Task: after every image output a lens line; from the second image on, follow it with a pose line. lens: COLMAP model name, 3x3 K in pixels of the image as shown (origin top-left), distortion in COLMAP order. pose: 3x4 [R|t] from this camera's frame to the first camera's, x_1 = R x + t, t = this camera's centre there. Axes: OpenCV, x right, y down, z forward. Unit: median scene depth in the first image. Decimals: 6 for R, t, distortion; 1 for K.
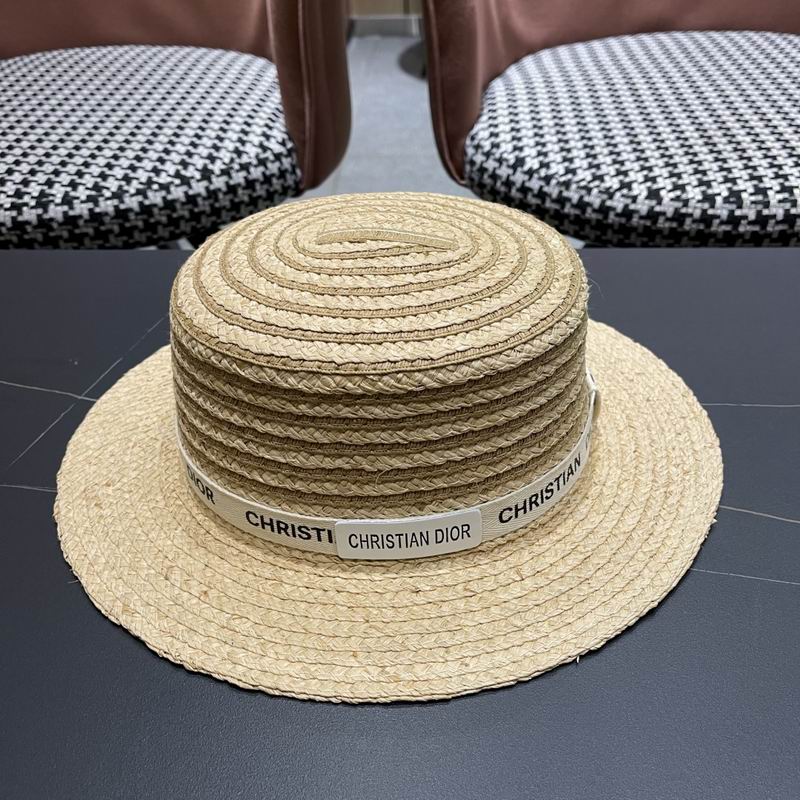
lens RADIAL K [[851.2, 0, 404.6], [0, 851.2, 400.8], [0, 0, 1]] dist [0.019303, 0.000000]
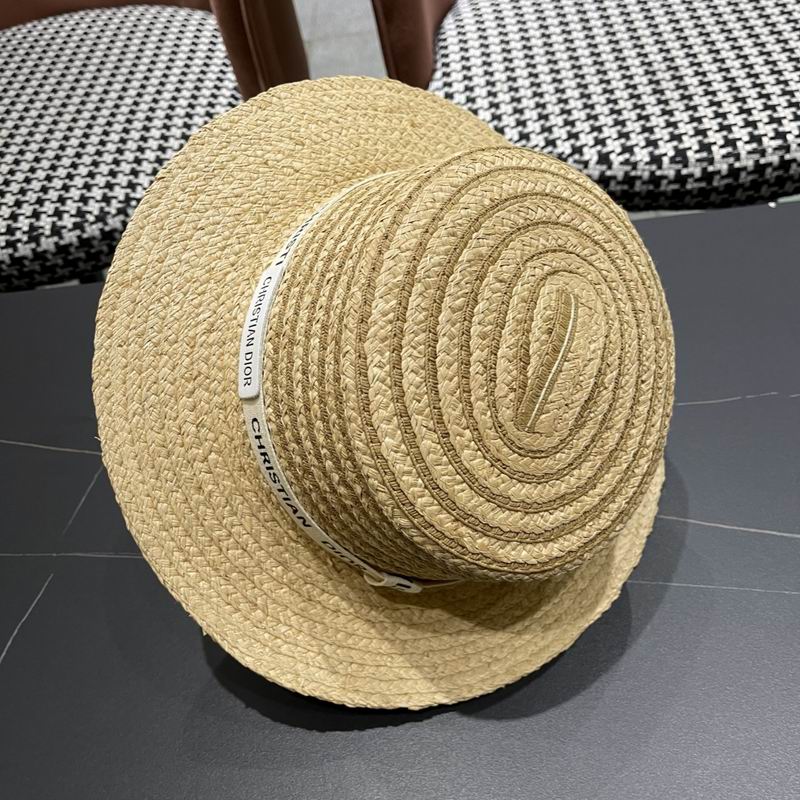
lens RADIAL K [[851.2, 0, 396.9], [0, 851.2, 408.7], [0, 0, 1]] dist [0.019303, 0.000000]
pose [[0.992417, -0.115816, -0.041170, 0.046201], [0.121686, 0.972996, 0.196139, -0.171533], [0.017342, -0.199661, 0.979712, -0.083165]]
